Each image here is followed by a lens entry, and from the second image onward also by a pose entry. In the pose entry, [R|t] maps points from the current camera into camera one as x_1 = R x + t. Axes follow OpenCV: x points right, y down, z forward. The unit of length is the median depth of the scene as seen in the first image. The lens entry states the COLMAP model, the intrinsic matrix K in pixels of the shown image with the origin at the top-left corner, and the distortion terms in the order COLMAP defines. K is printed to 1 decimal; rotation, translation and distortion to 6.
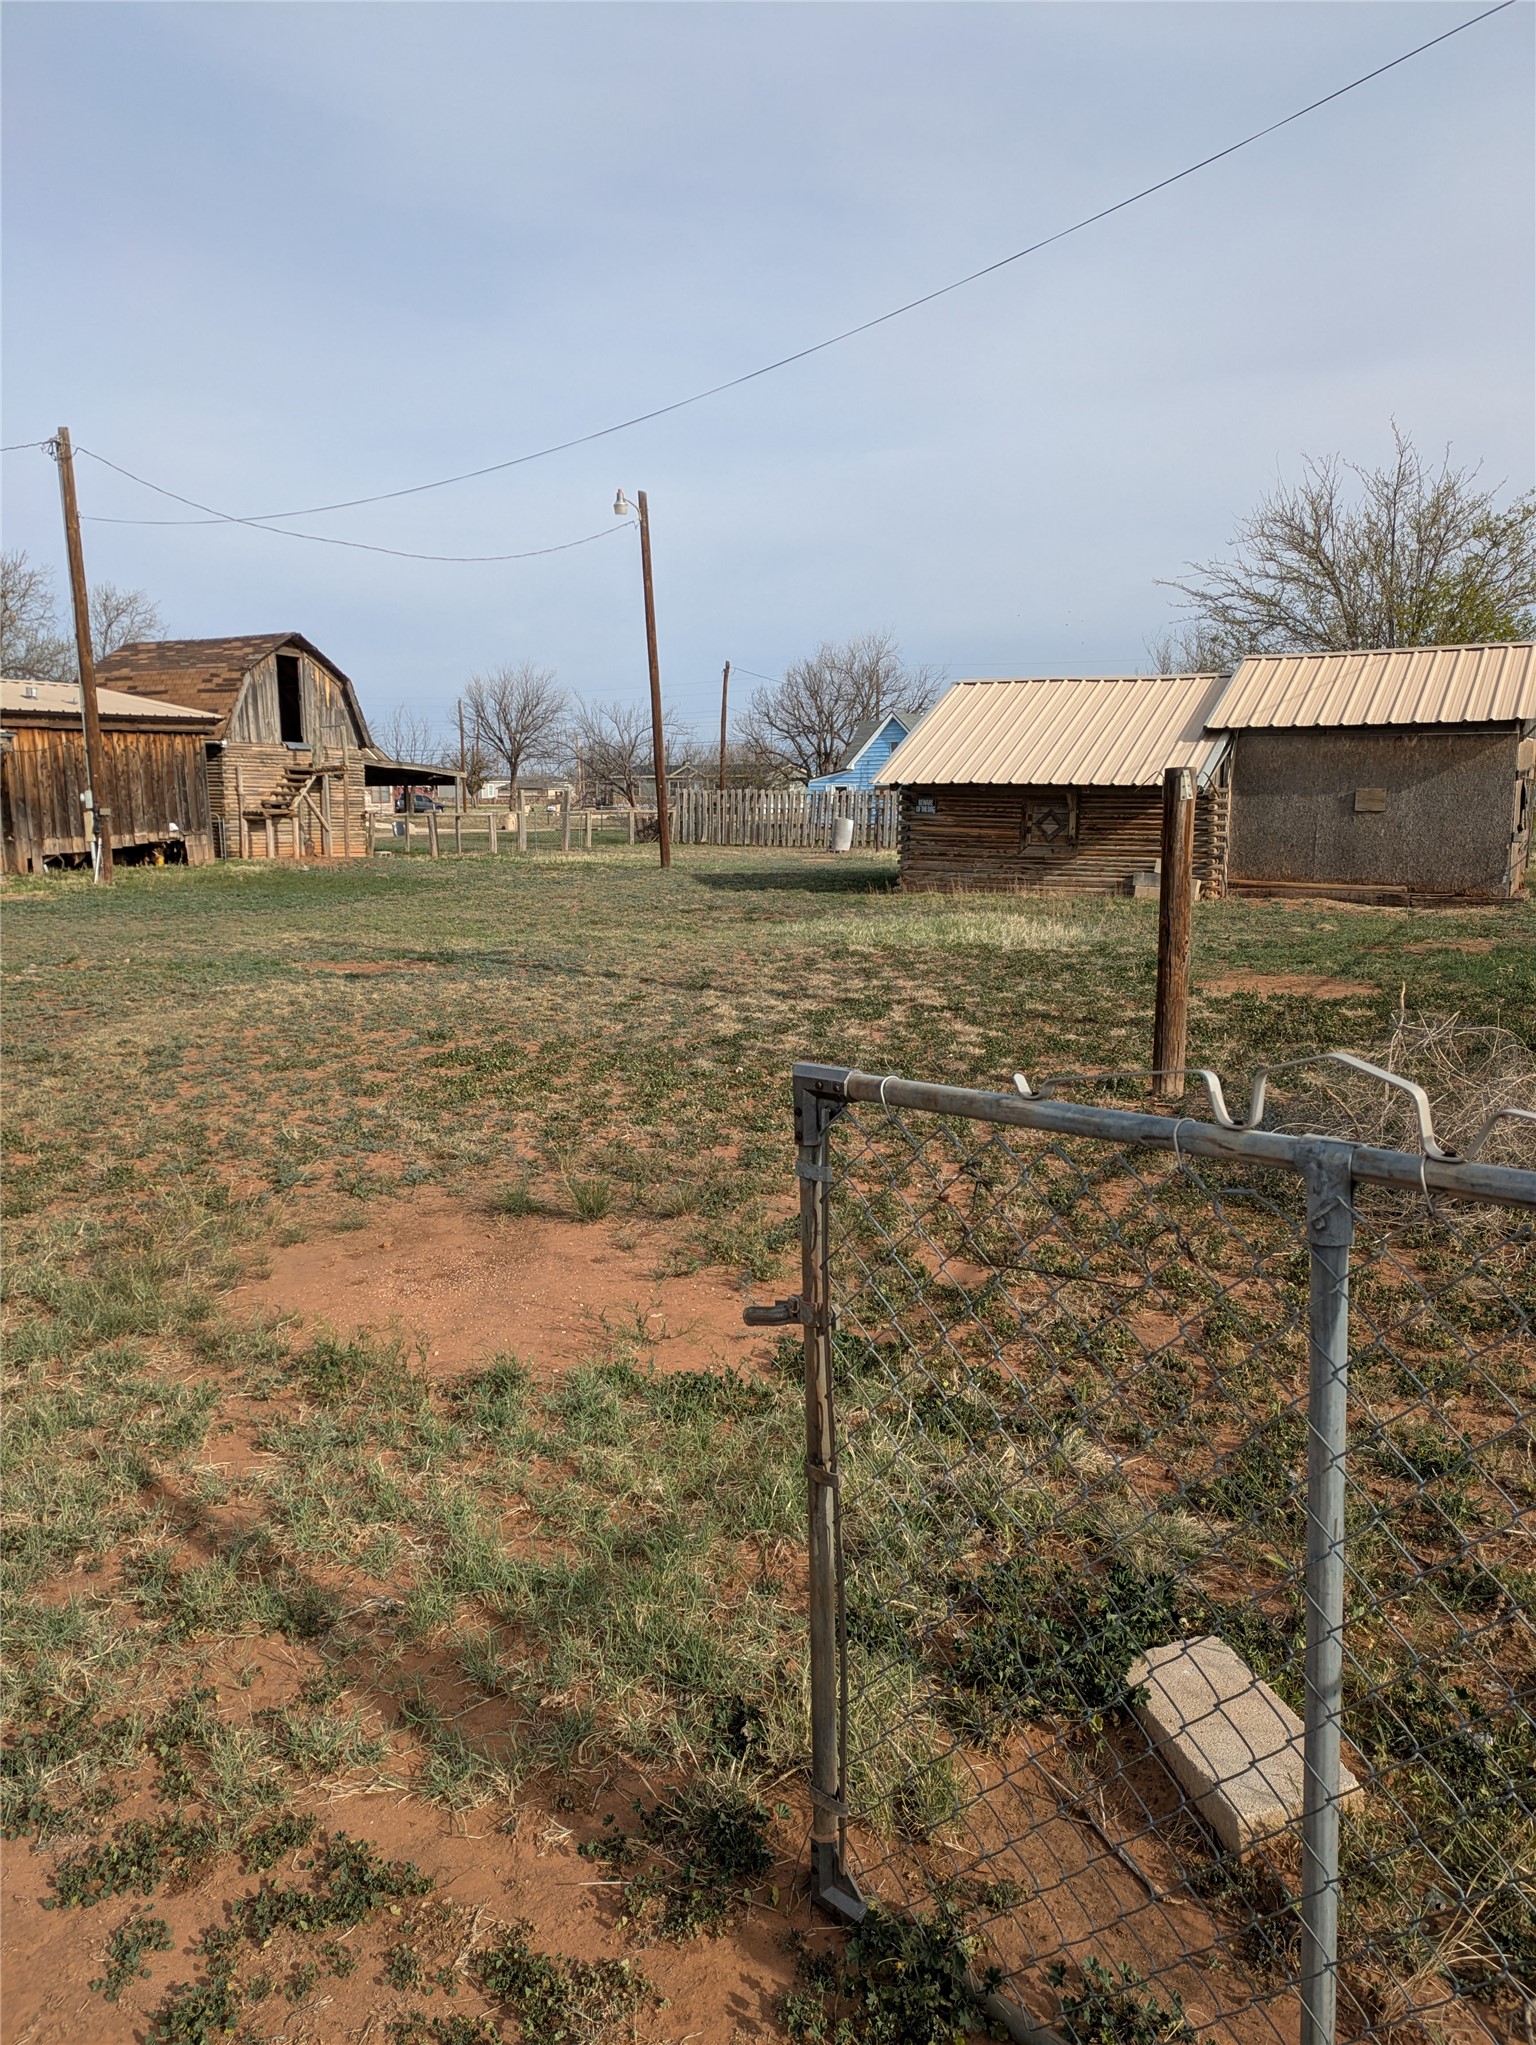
lens RADIAL K [[1476.2, 0, 789.0], [0, 1476.2, 1016.0], [0, 0, 1]] dist [0.047143, -0.046938]
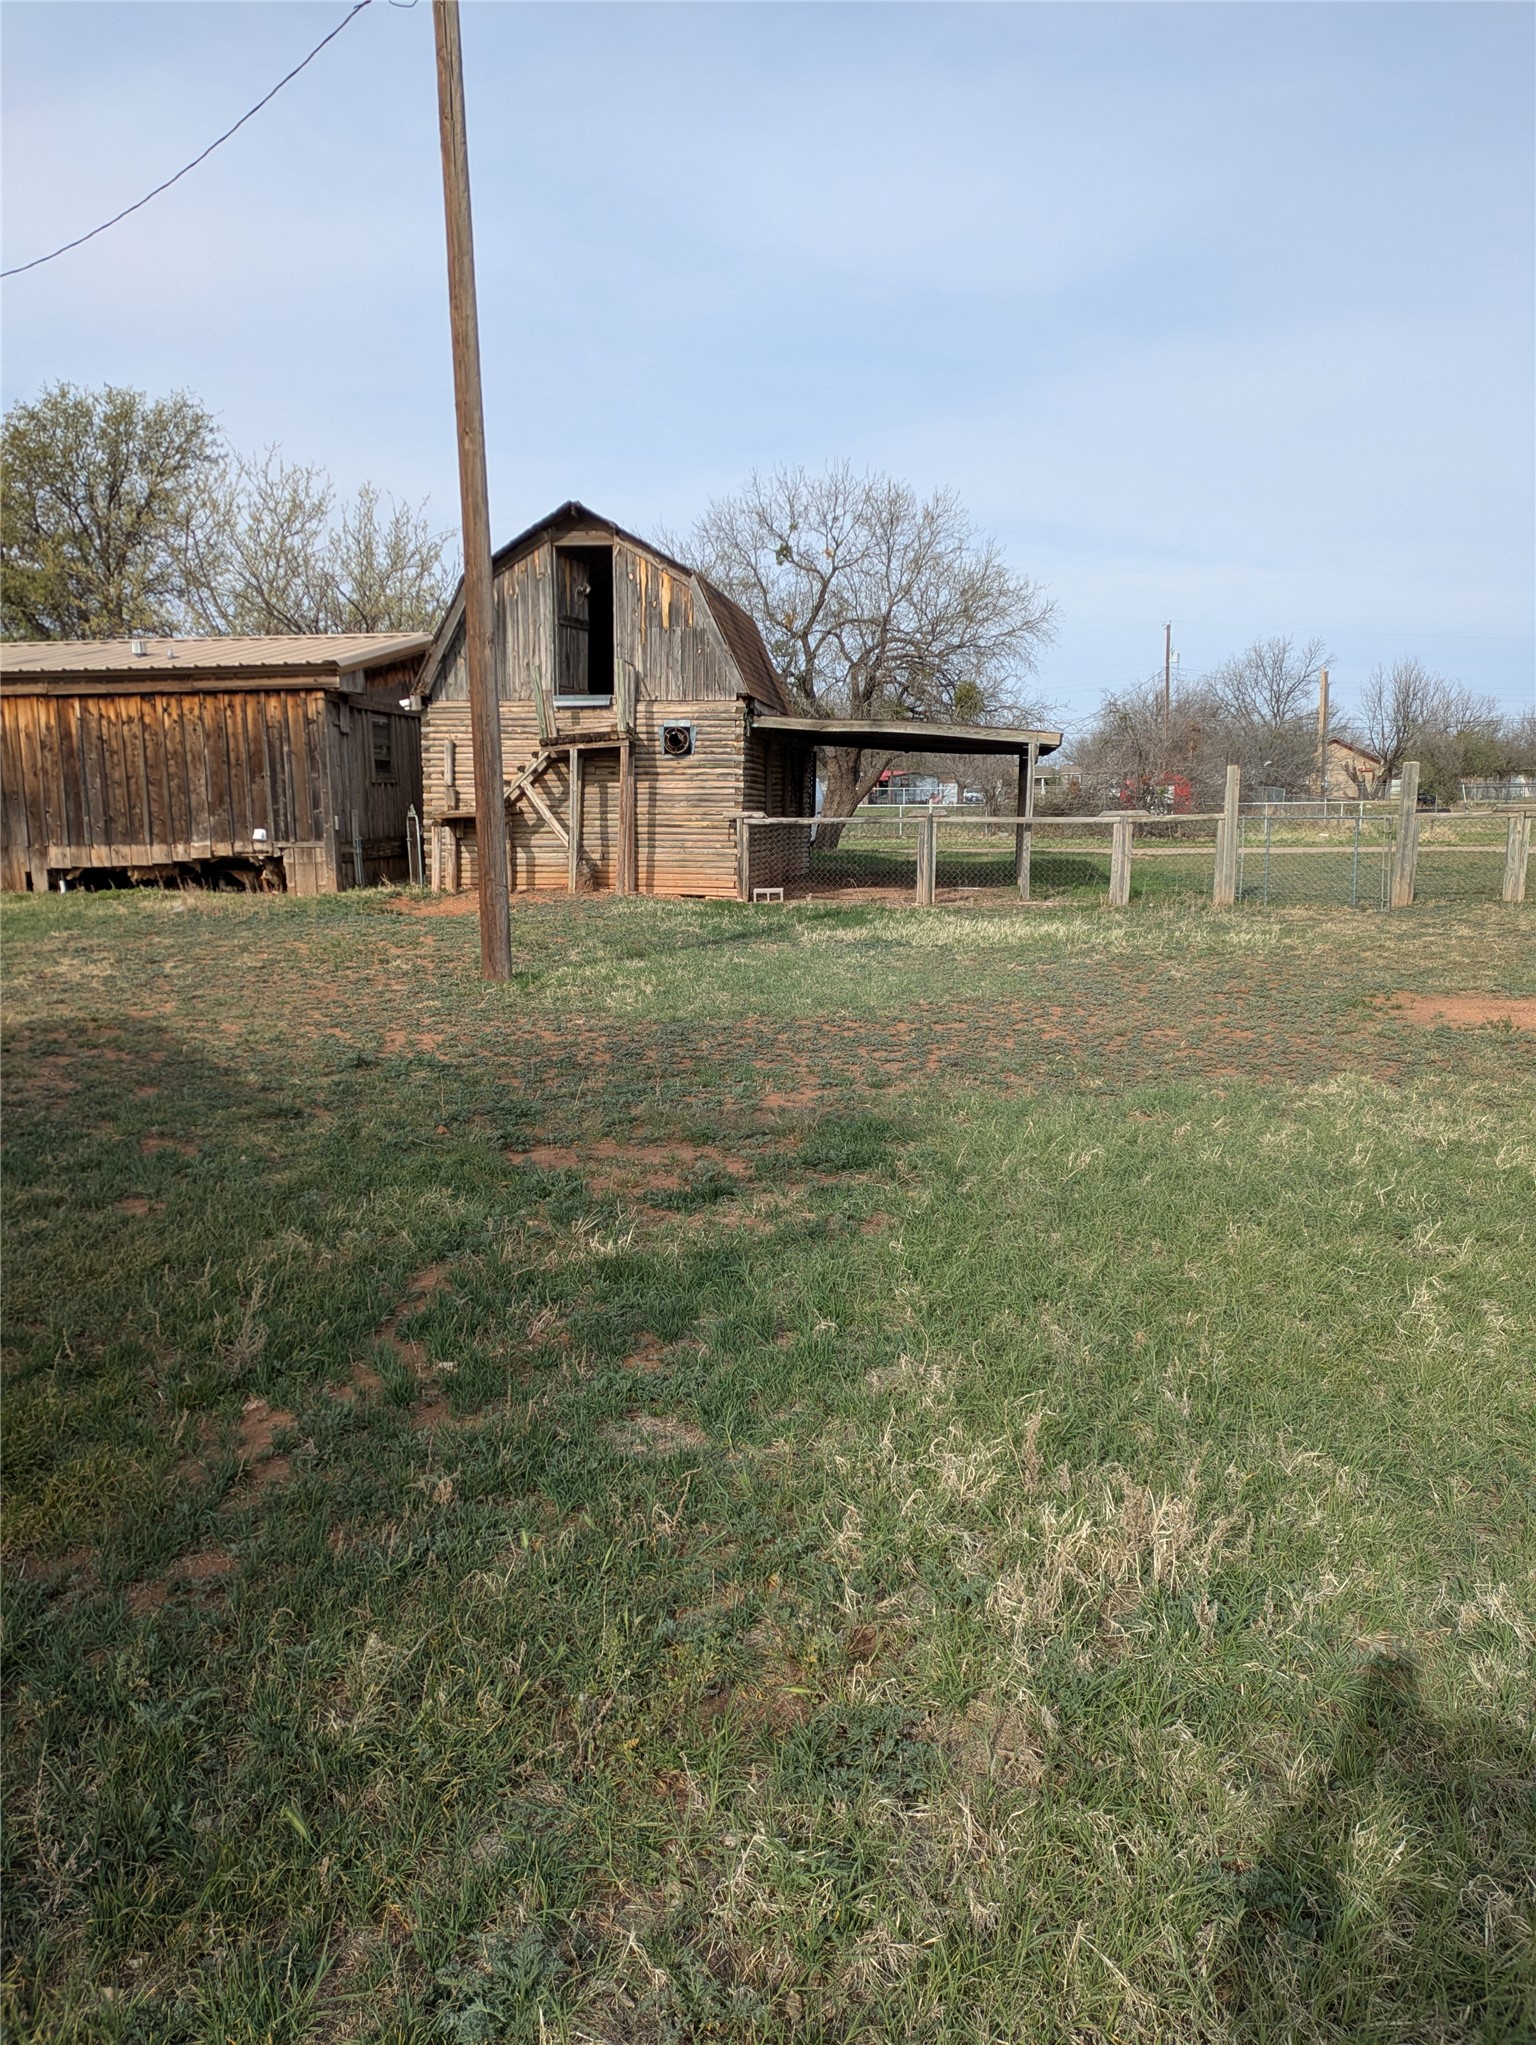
lens RADIAL K [[1476.2, 0, 767.5], [0, 1476.2, 1027.2], [0, 0, 1]] dist [0.047143, -0.046938]
pose [[0.391614, 0.203596, -0.897322, 1.131313], [-0.126995, 0.977839, 0.166441, -0.703948], [0.911324, 0.048774, 0.408791, 3.621367]]
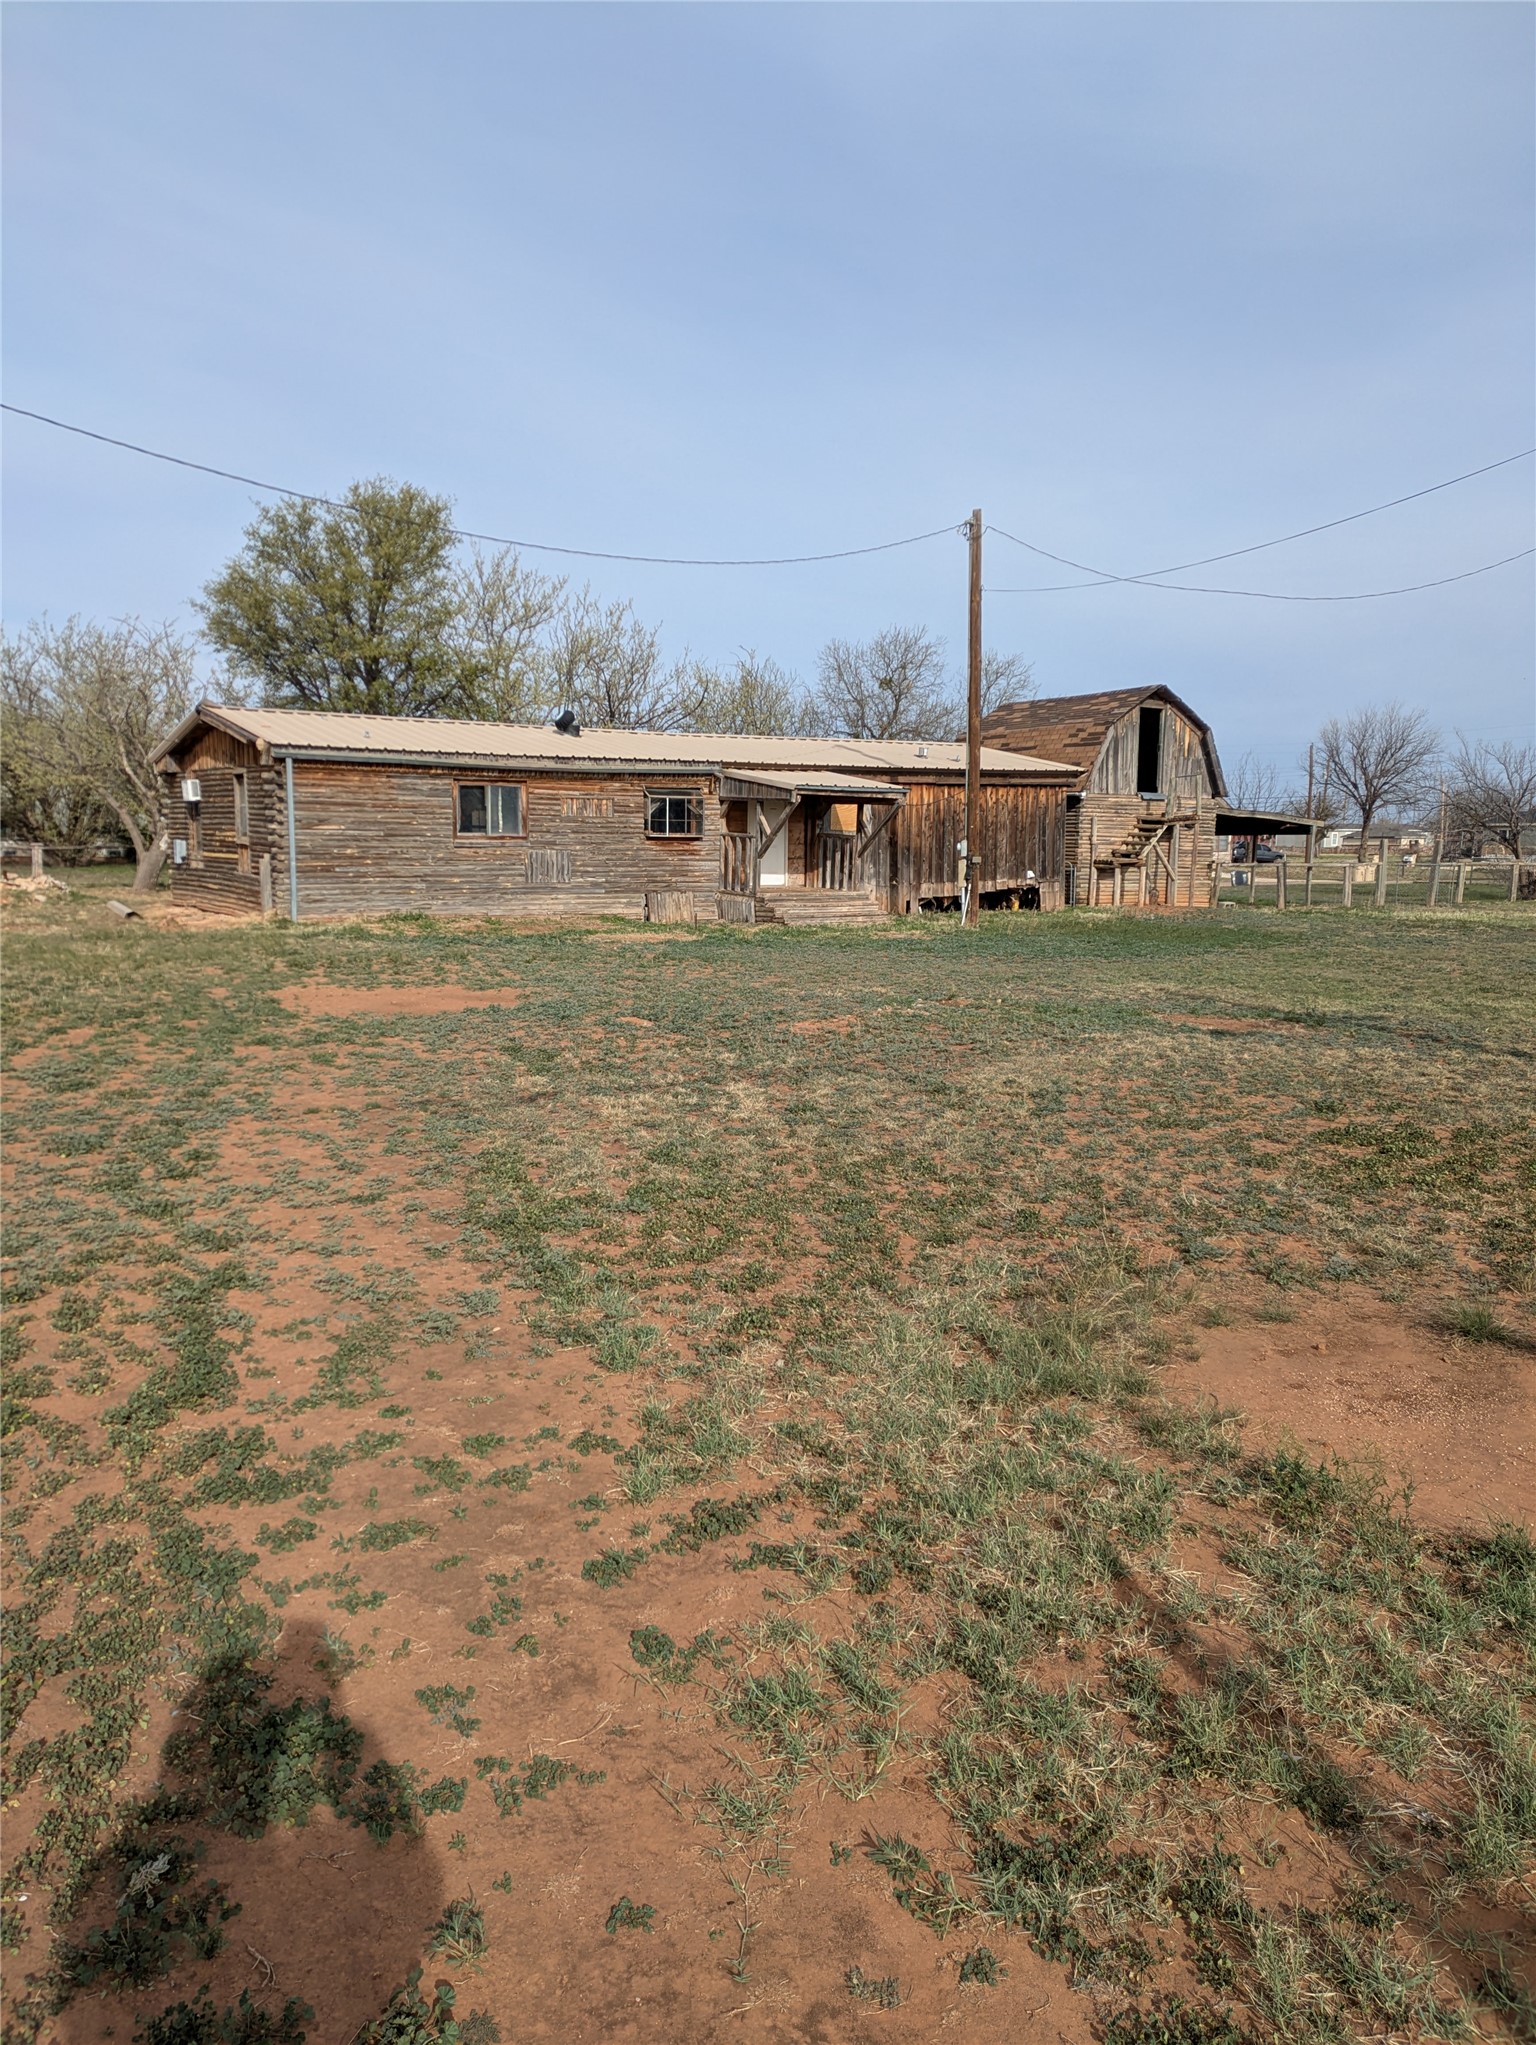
lens RADIAL K [[1476.2, 0, 728.5], [0, 1476.2, 1020.6], [0, 0, 1]] dist [0.047143, -0.046938]
pose [[0.836254, 0.073105, -0.543448, -0.052694], [-0.088764, 0.996049, -0.002600, -0.005687], [0.541111, 0.050413, 0.839439, 0.015594]]
